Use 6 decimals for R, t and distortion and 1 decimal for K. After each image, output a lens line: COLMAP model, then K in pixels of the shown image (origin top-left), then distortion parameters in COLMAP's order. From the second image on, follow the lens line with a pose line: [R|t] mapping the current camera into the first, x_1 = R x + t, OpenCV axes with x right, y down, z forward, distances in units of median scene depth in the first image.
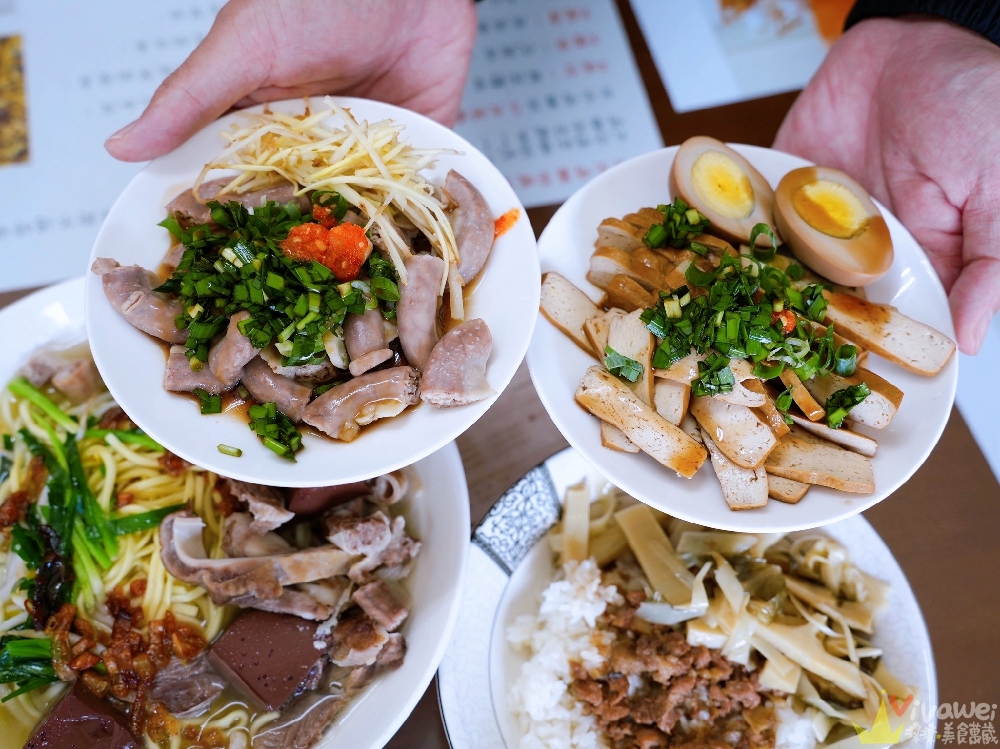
lens RADIAL K [[1048.3, 0, 500.0], [0, 1048.3, 374.5], [0, 0, 1]] dist [-0.016421, 0.009114]
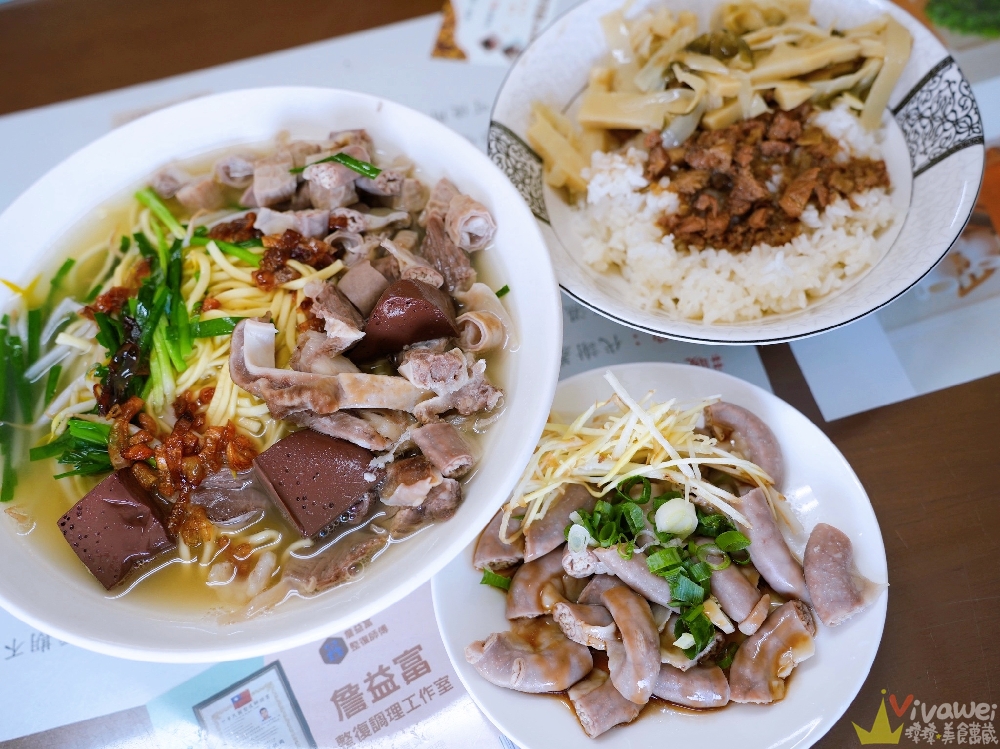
lens RADIAL K [[1048.3, 0, 500.0], [0, 1048.3, 374.5], [0, 0, 1]] dist [-0.016421, 0.009114]
pose [[0.959082, 0.128744, -0.252163, 0.153805], [-0.137663, 0.990316, -0.017978, 0.167413], [0.247406, 0.051956, 0.967518, 0.135785]]
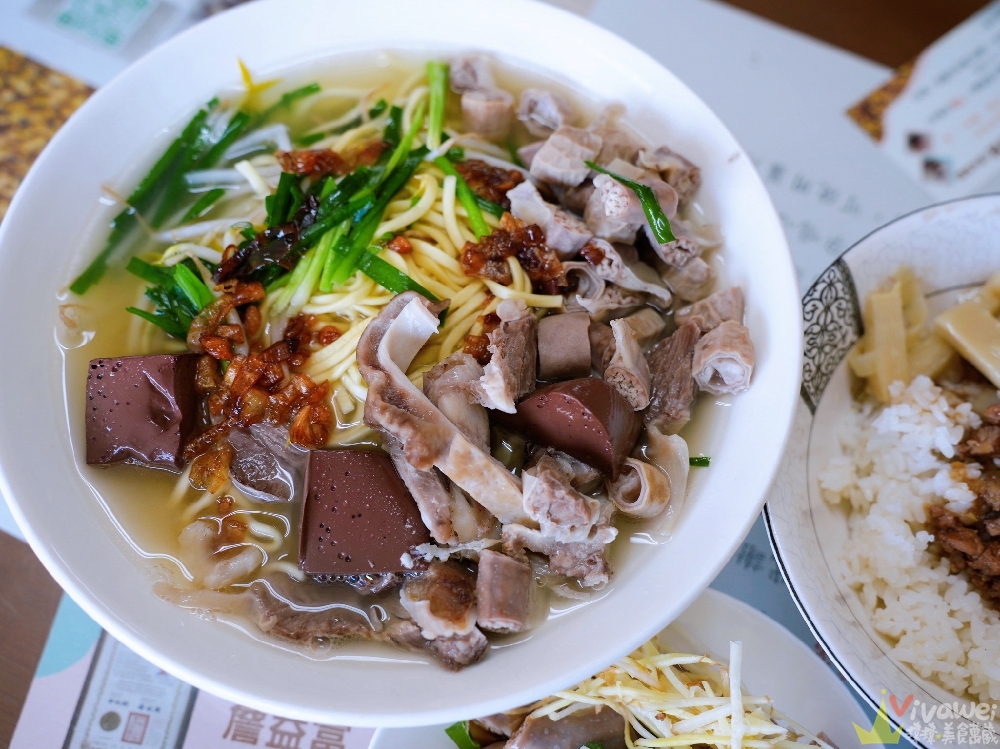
lens RADIAL K [[1066.0, 0, 515.4], [0, 1066.0, 376.4], [0, 0, 1]] dist [-0.001216, 0.018978]
pose [[0.611020, 0.708202, -0.353701, 0.043254], [-0.709530, 0.688085, 0.152010, 0.005144], [0.351029, 0.158080, 0.922924, 0.320981]]
